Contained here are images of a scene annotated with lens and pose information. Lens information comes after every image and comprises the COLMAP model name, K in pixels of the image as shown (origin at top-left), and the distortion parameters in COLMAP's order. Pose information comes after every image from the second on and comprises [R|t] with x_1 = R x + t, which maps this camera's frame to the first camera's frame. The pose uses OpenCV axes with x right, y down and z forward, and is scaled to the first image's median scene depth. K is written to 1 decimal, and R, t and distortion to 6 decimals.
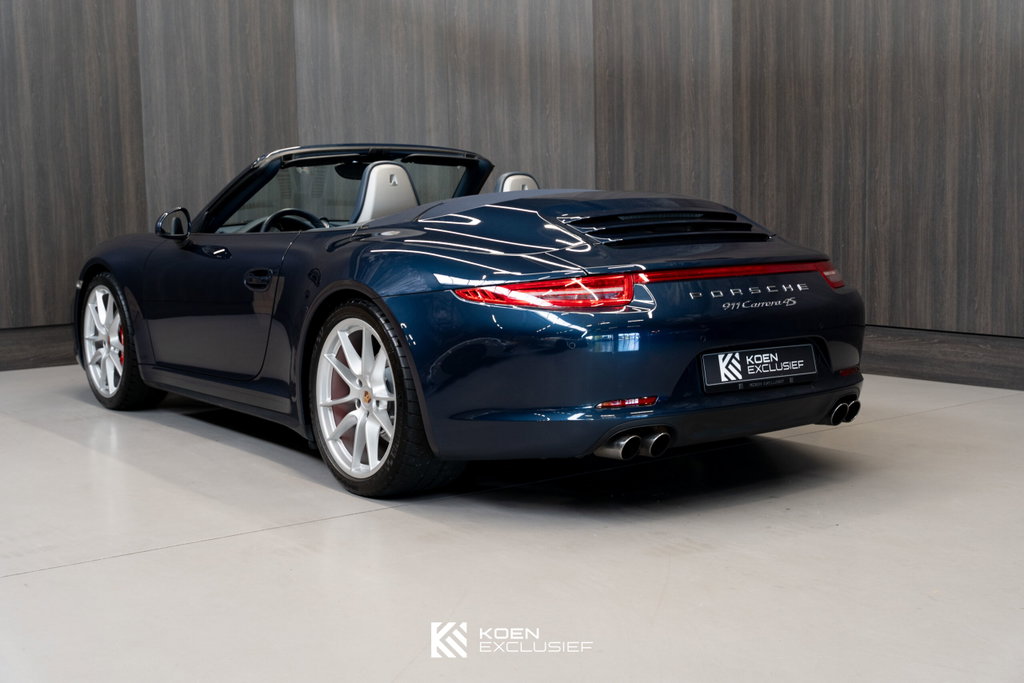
lens RADIAL K [[1368.9, 0, 512.0], [0, 1368.9, 341.5], [0, 0, 1]] dist [0.067268, -0.022685]
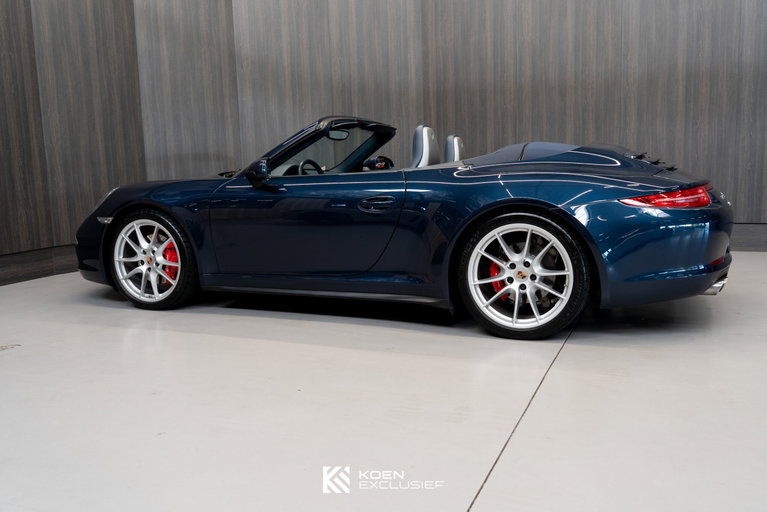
lens RADIAL K [[690.8, 0, 383.5], [0, 690.8, 256.0], [0, 0, 1]] dist [0.008256, -0.002980]
pose [[0.863258, -0.076152, 0.498985, -0.334652], [0.068747, 0.997080, 0.033232, -0.008600], [-0.500059, 0.005616, 0.865973, 0.233656]]
